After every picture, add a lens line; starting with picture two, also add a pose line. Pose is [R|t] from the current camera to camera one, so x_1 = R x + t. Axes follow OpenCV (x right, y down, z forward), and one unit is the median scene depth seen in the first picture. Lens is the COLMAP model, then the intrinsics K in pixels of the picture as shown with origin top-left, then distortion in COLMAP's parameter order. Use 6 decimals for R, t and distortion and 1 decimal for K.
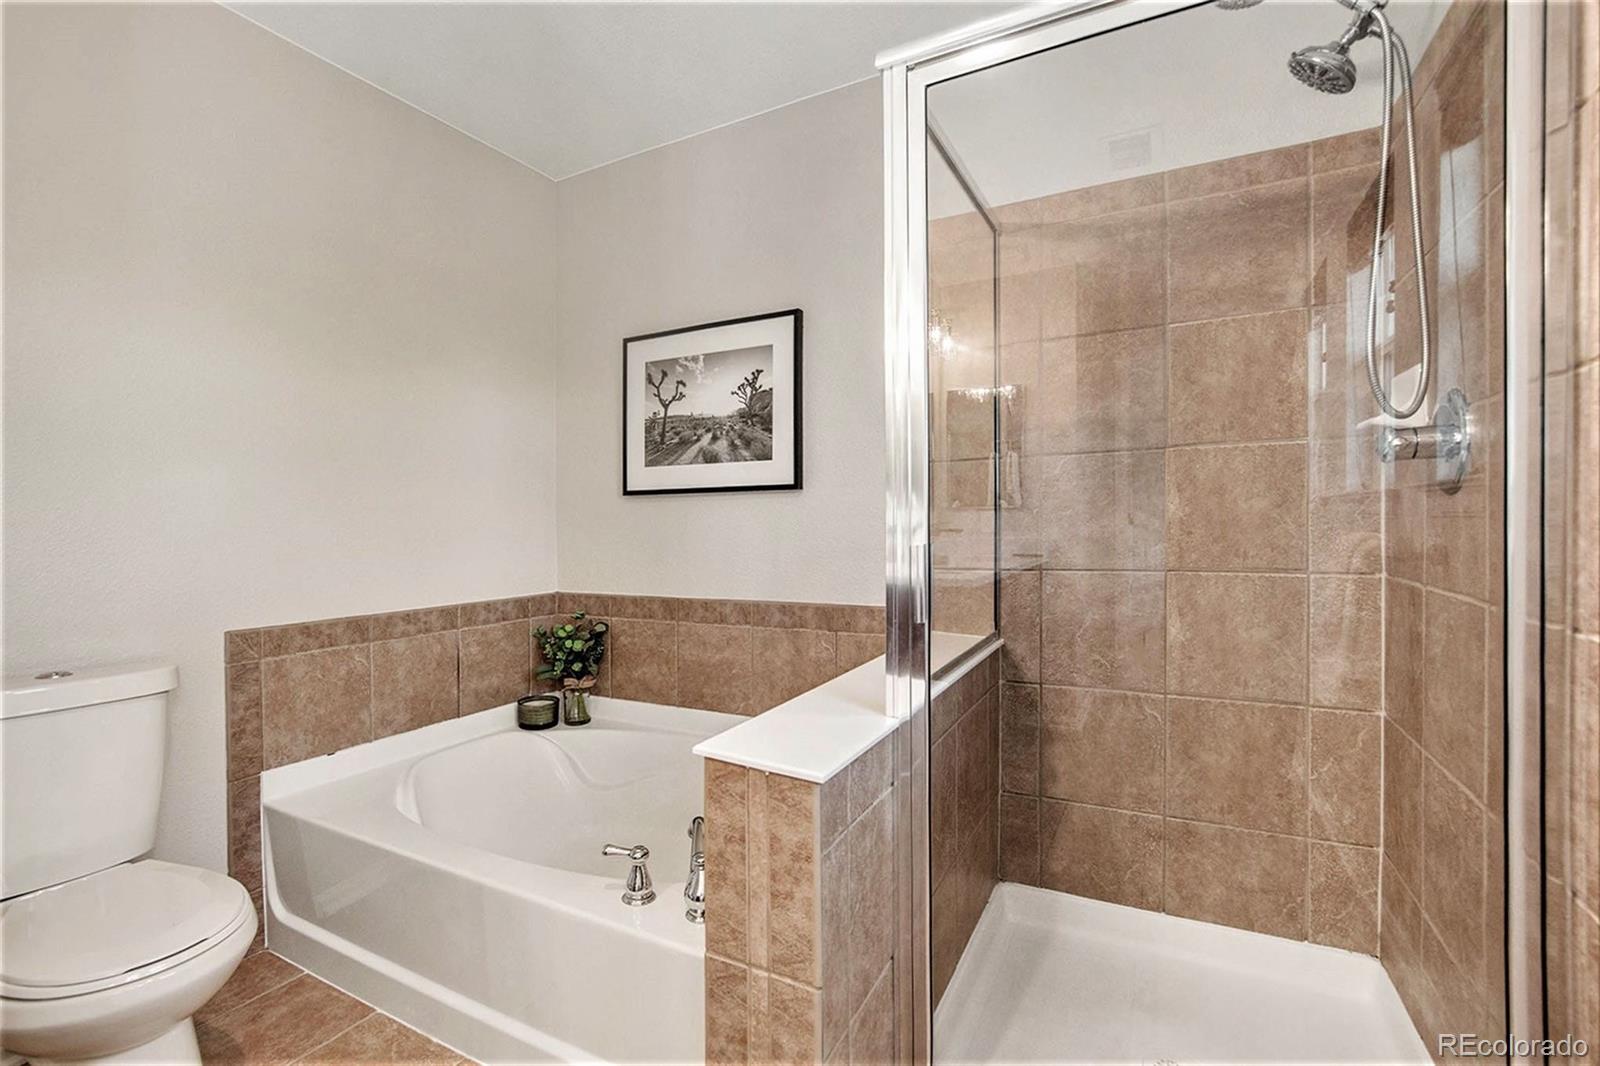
lens RADIAL K [[721.7, 0, 797.1], [0, 721.7, 529.5], [0, 0, 1]] dist [-0.025990, 0.005510]
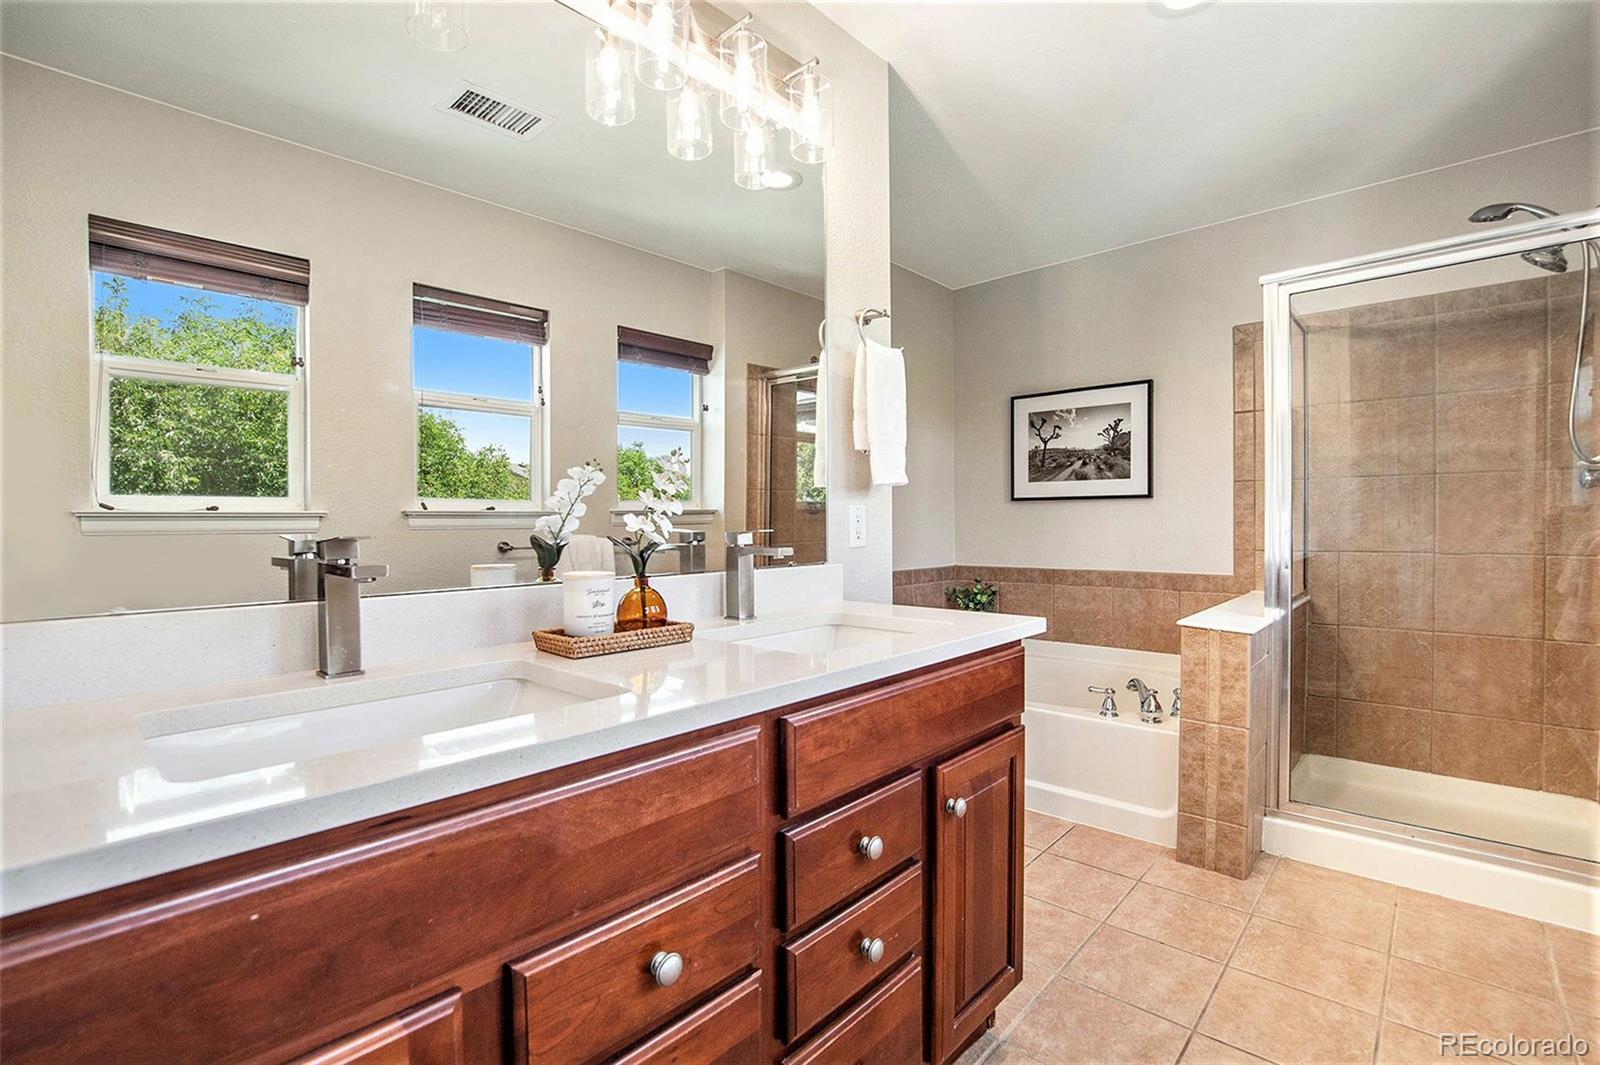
lens RADIAL K [[721.7, 0, 788.4], [0, 721.7, 522.8], [0, 0, 1]] dist [-0.025990, 0.005510]
pose [[0.965713, 0.011272, -0.259366, -0.332310], [-0.013520, 0.999885, -0.006887, 0.016970], [0.259259, 0.010158, 0.965754, -0.642032]]
